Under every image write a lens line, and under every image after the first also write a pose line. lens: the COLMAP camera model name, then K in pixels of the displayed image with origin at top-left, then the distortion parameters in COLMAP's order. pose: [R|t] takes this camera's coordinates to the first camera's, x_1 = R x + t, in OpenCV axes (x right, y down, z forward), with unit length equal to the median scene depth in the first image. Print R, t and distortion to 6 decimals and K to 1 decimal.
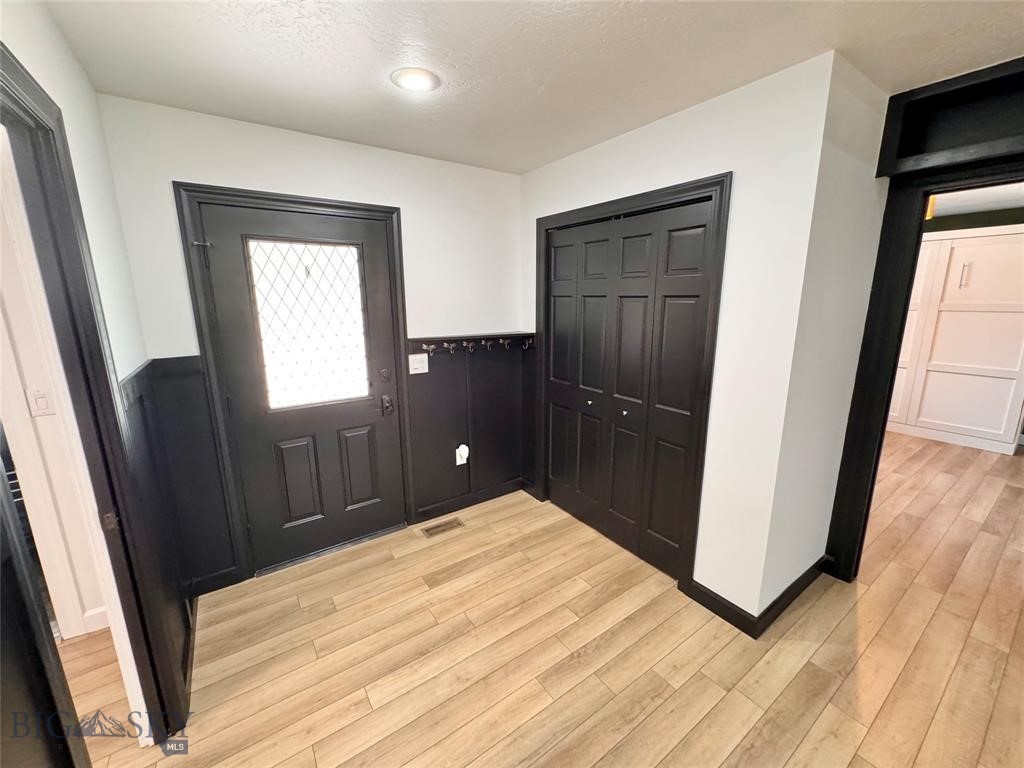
lens RADIAL K [[410.5, 0, 505.4], [0, 410.5, 380.9], [0, 0, 1]] dist [-0.002966, 0.000509]
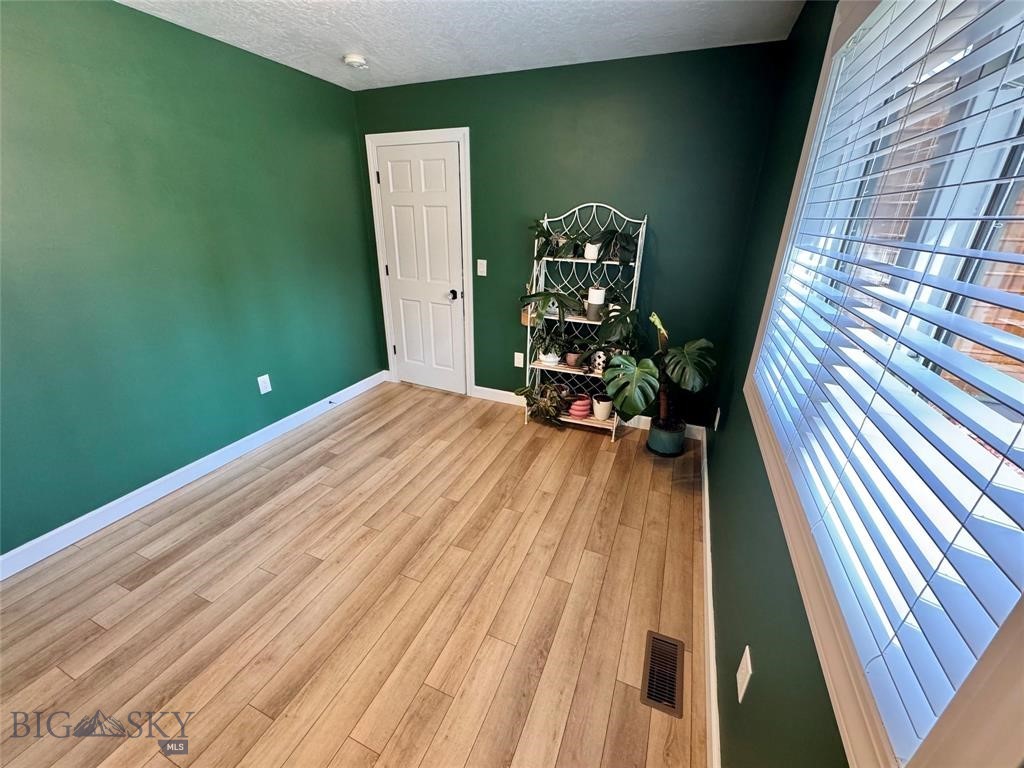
lens RADIAL K [[410.5, 0, 513.2], [0, 410.5, 384.4], [0, 0, 1]] dist [-0.002966, 0.000509]
pose [[-0.839734, 0.204095, -0.503182, 1.092947], [-0.121168, 0.832876, 0.540033, -0.318320], [0.529307, 0.514454, -0.674664, 1.560078]]
